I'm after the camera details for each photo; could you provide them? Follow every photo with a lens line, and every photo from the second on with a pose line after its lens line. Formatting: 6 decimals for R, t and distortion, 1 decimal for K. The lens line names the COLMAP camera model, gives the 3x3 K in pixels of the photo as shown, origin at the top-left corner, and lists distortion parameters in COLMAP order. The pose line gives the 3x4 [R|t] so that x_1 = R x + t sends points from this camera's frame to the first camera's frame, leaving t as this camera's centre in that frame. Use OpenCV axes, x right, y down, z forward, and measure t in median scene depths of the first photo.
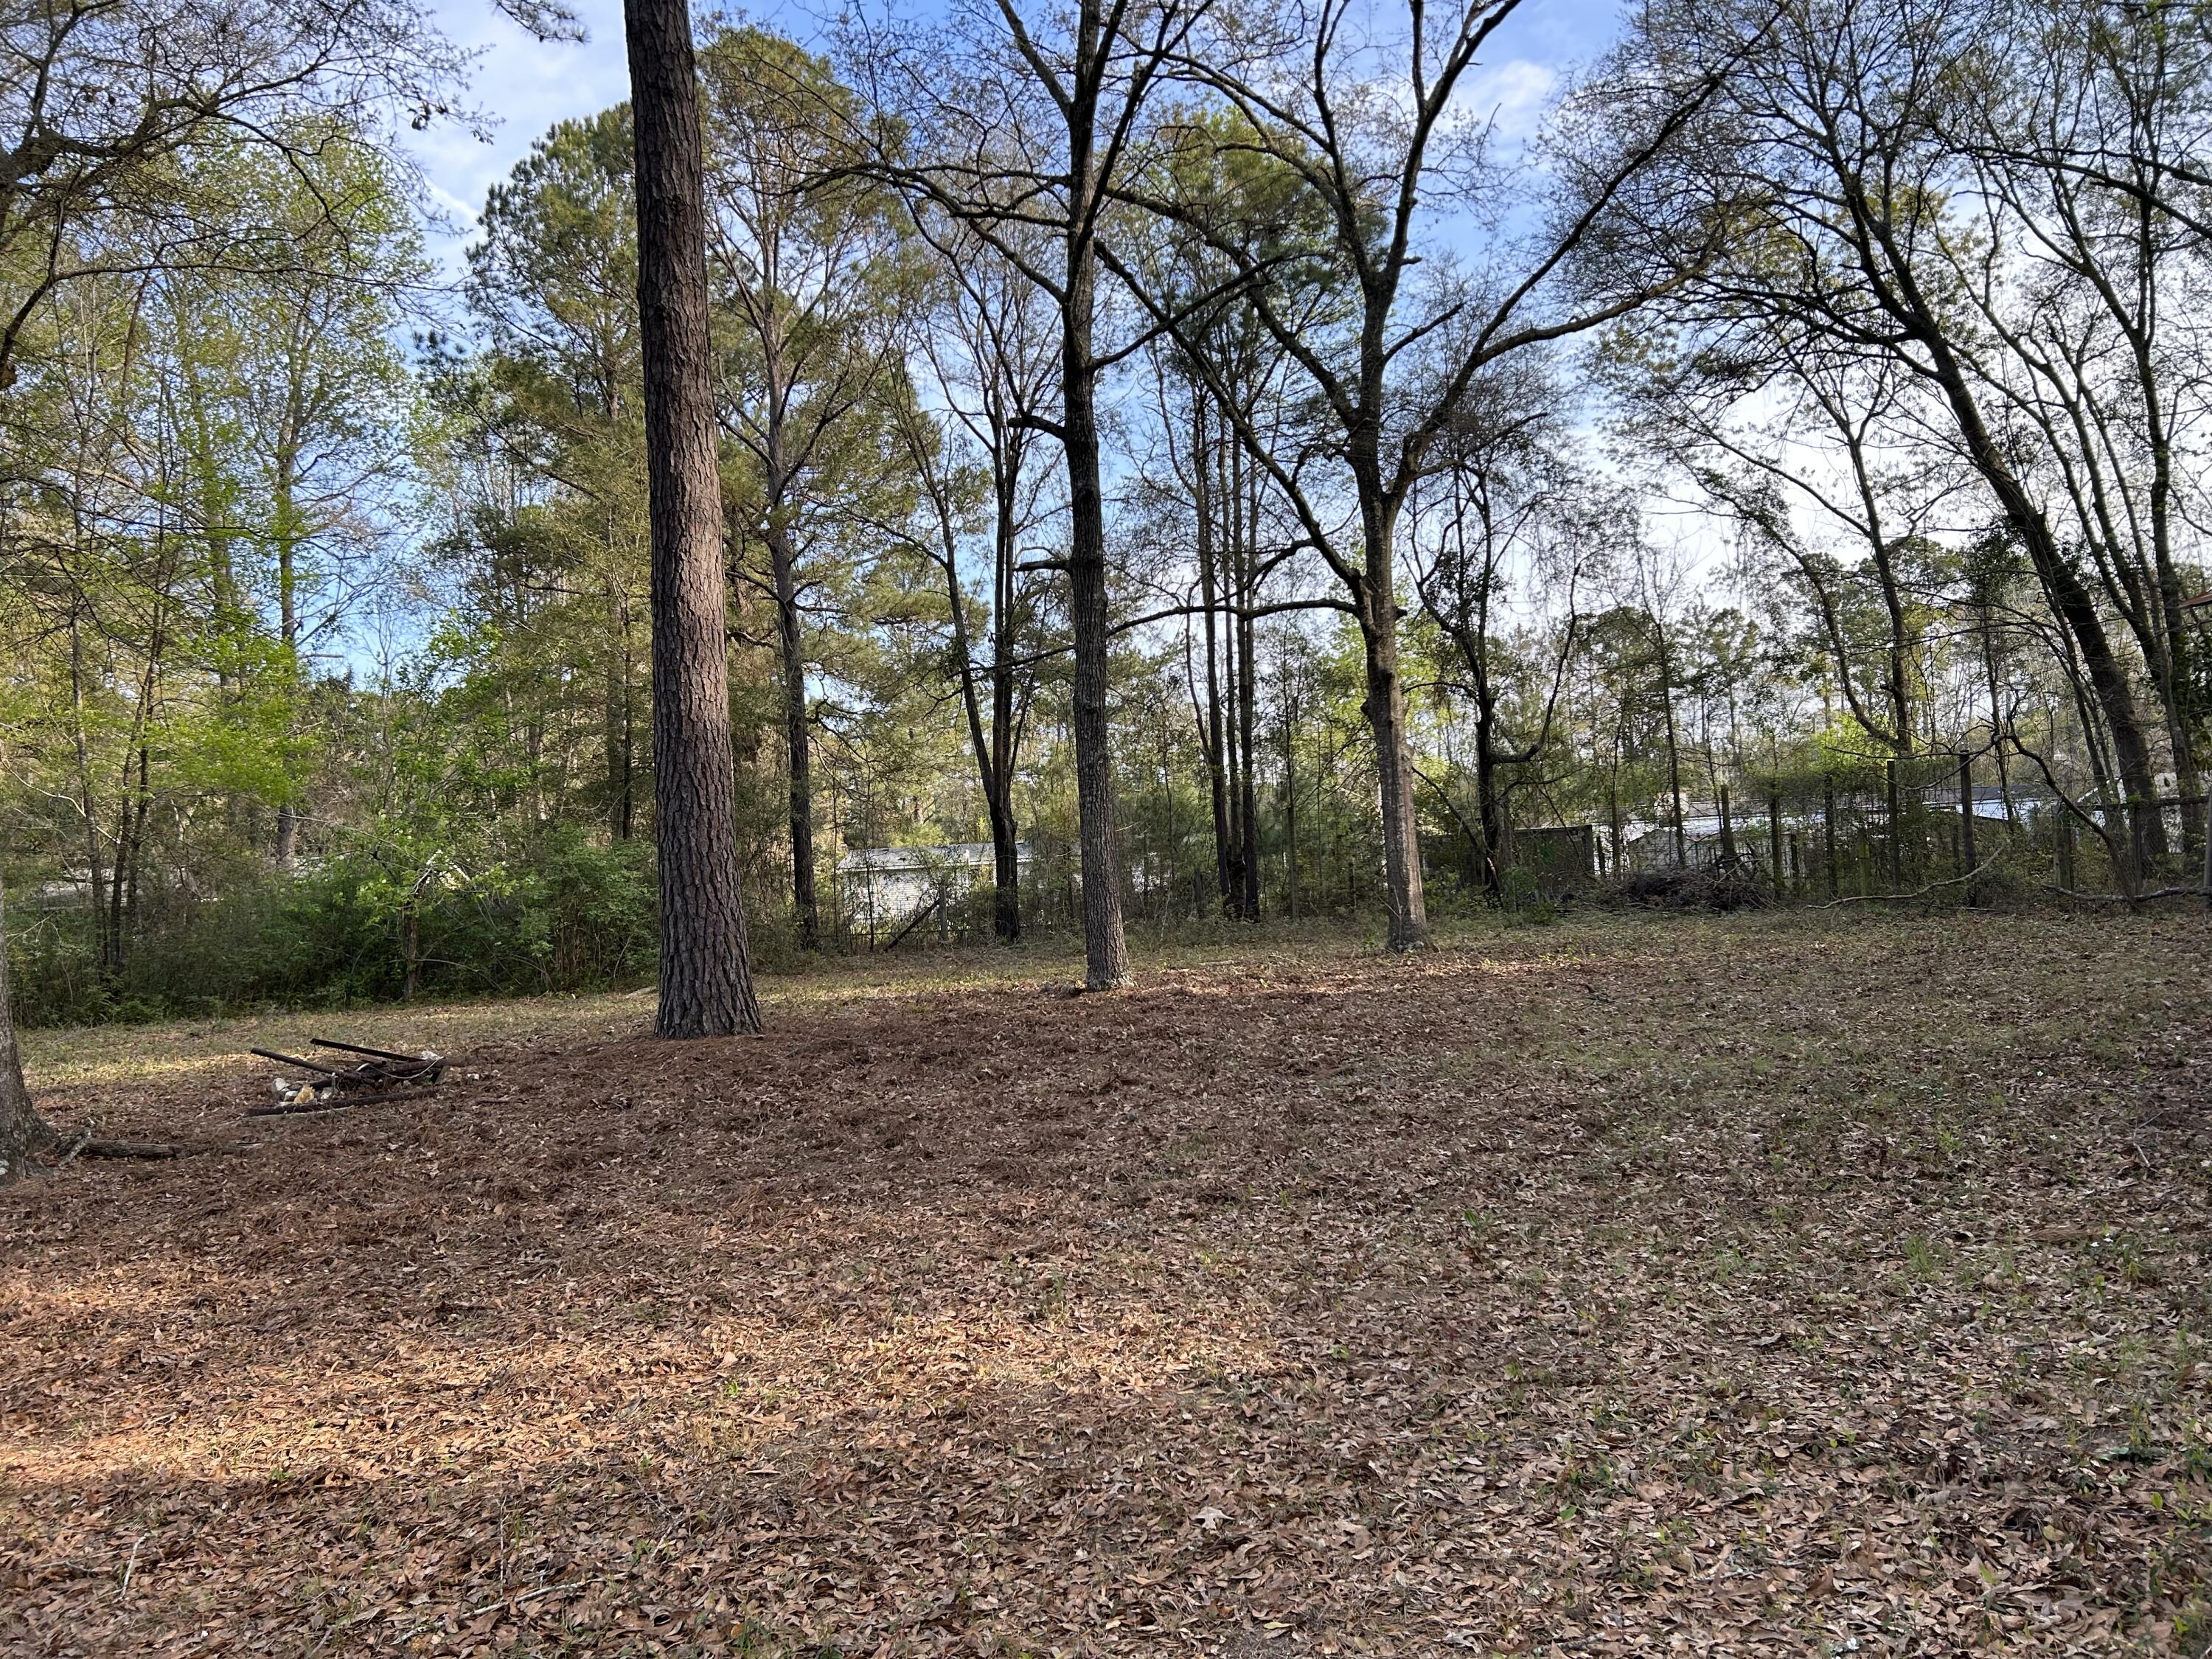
lens RADIAL K [[1667.9, 0, 1104.1], [0, 1667.9, 828.0], [0, 0, 1]] dist [0.043904, -0.050389]
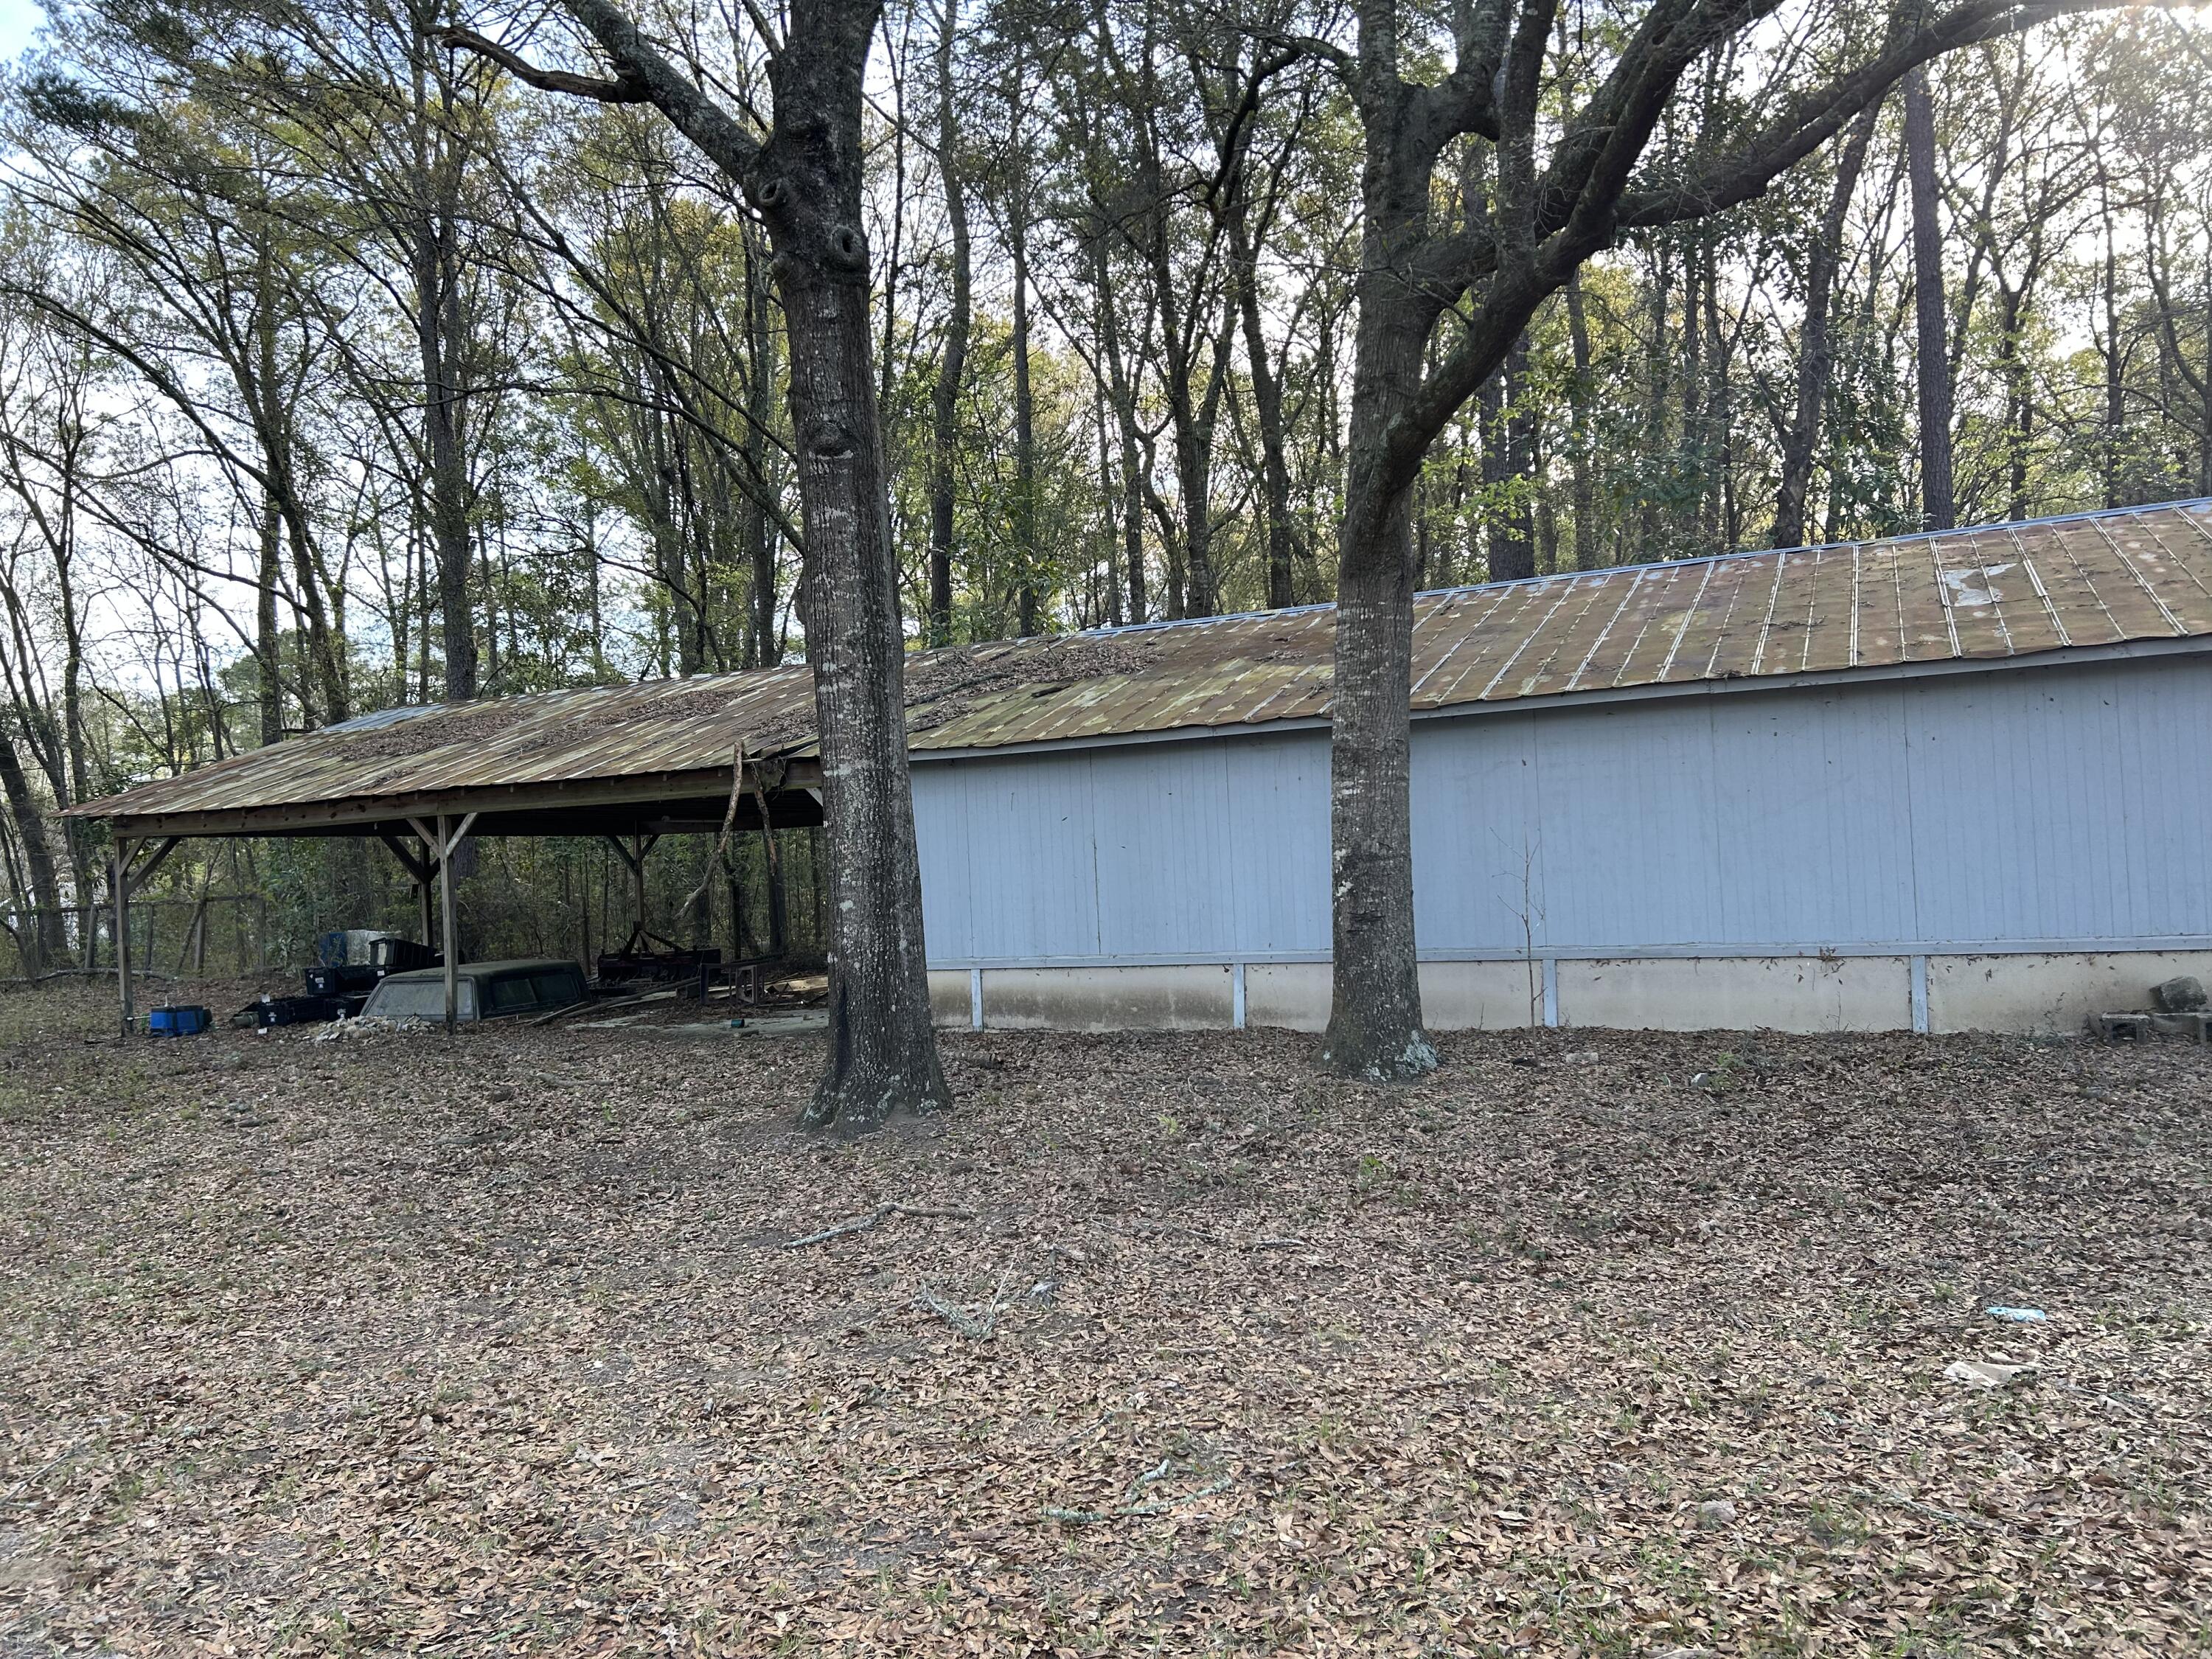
lens RADIAL K [[1667.9, 0, 1113.9], [0, 1667.9, 826.7], [0, 0, 1]] dist [0.043904, -0.050389]
pose [[0.435517, 0.054629, 0.898521, -0.175604], [-0.004284, 0.998271, -0.058618, -0.006209], [-0.900170, 0.021680, 0.434998, -0.272889]]
